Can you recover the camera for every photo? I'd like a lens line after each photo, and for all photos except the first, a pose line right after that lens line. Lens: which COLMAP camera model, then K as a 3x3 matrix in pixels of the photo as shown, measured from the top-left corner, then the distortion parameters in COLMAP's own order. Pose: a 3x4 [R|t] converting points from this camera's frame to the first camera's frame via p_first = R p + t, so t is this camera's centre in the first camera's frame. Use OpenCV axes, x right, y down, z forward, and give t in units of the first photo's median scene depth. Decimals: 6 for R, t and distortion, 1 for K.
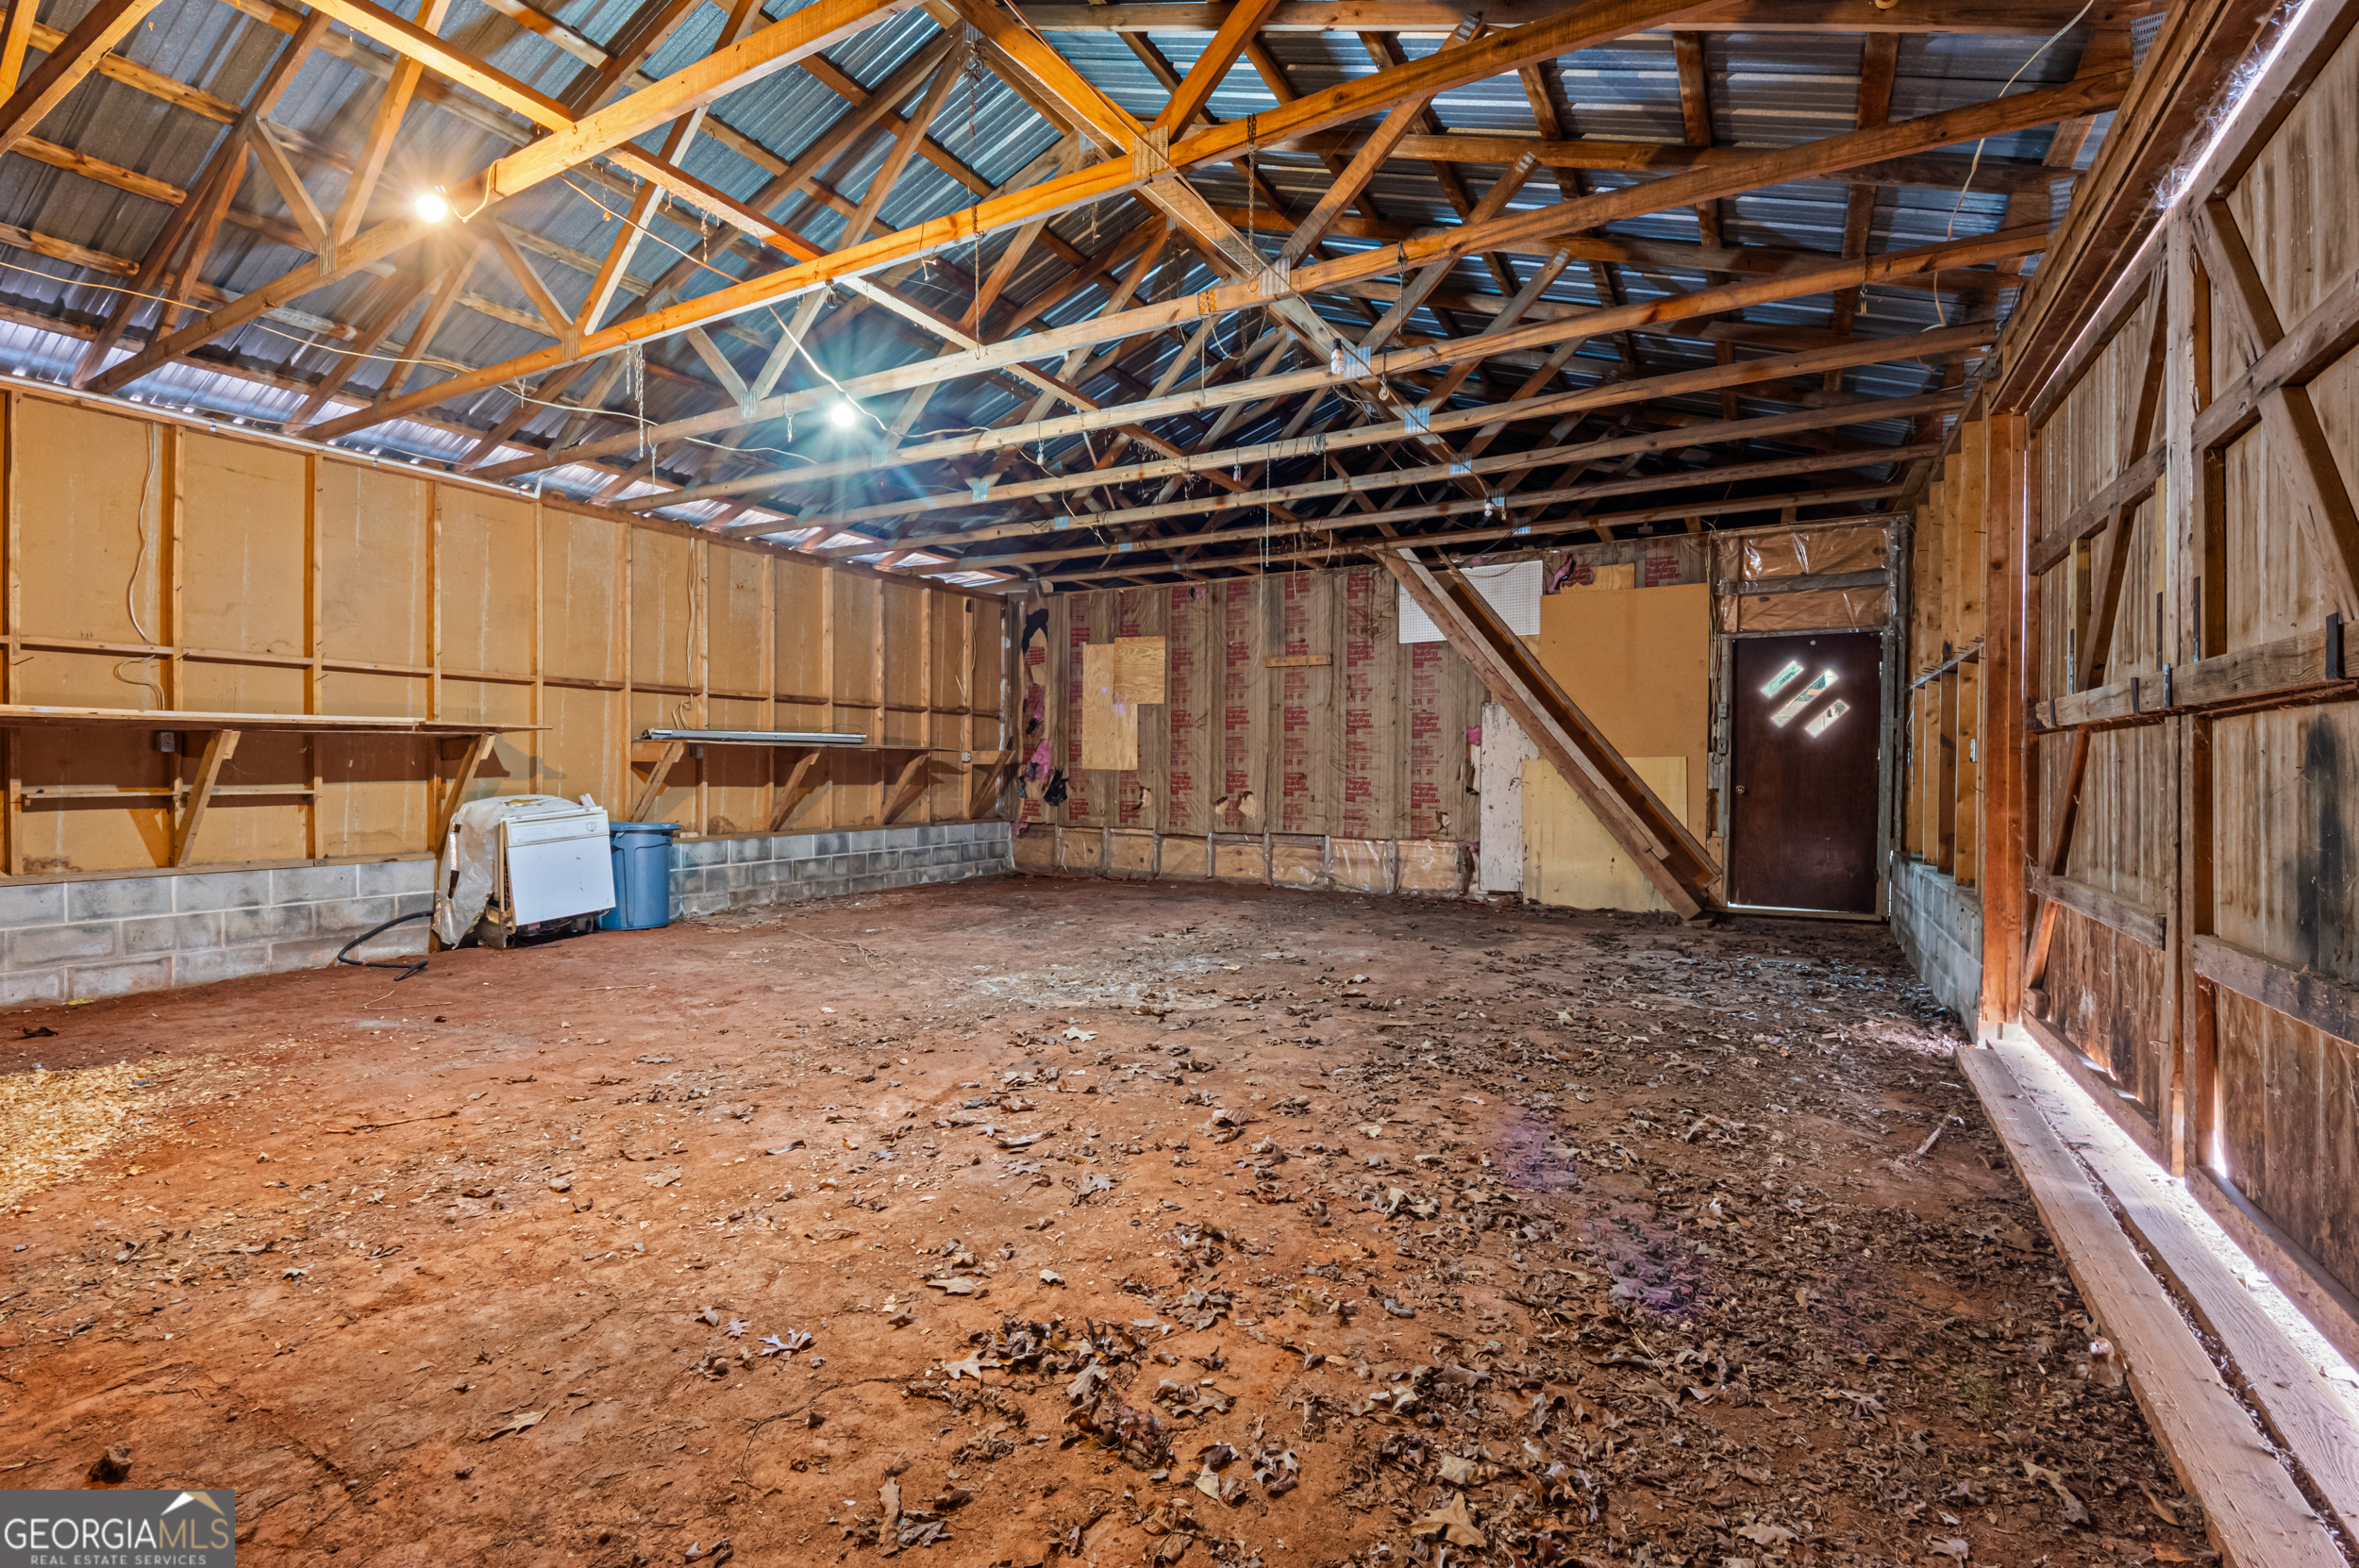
lens RADIAL K [[1032.0, 0, 1200.4], [0, 1032.0, 772.3], [0, 0, 1]] dist [0.003274, 0.000161]
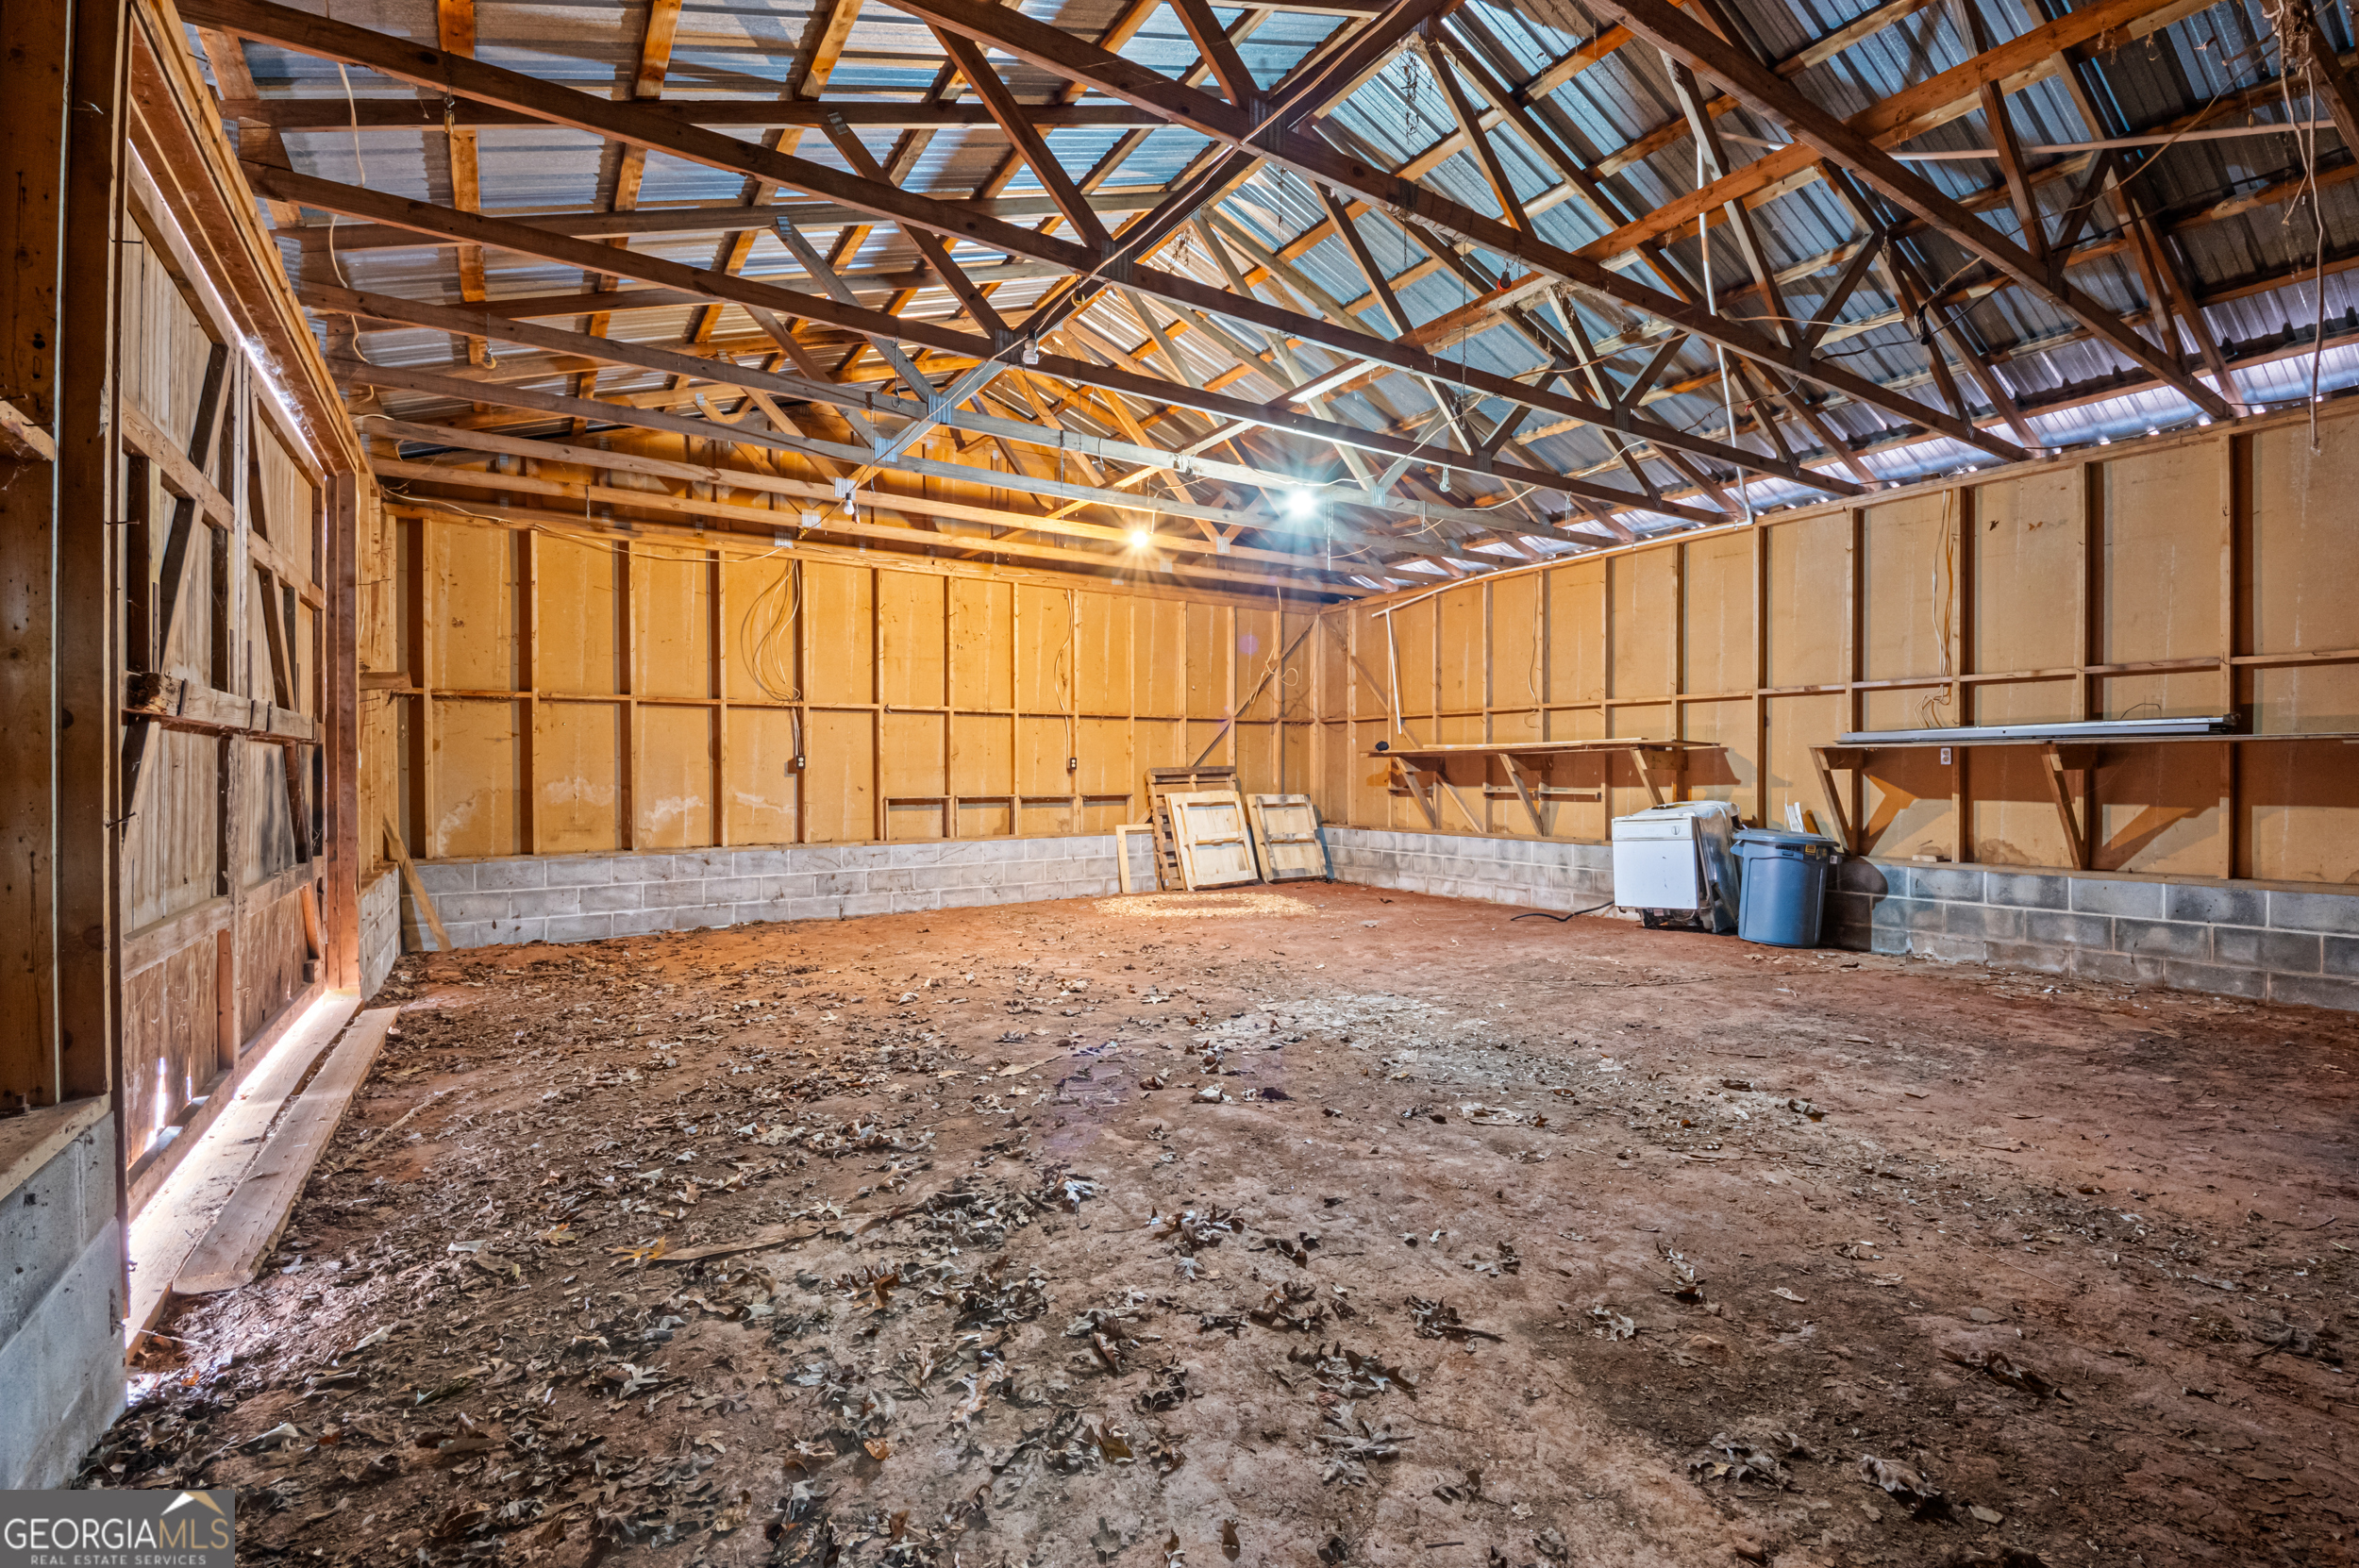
lens RADIAL K [[1032.0, 0, 1200.4], [0, 1032.0, 772.3], [0, 0, 1]] dist [0.003274, 0.000161]
pose [[-0.445257, -0.004314, -0.895392, 0.694119], [-0.005270, 0.999984, -0.002198, -0.004391], [0.895387, 0.003740, -0.445273, 1.178838]]
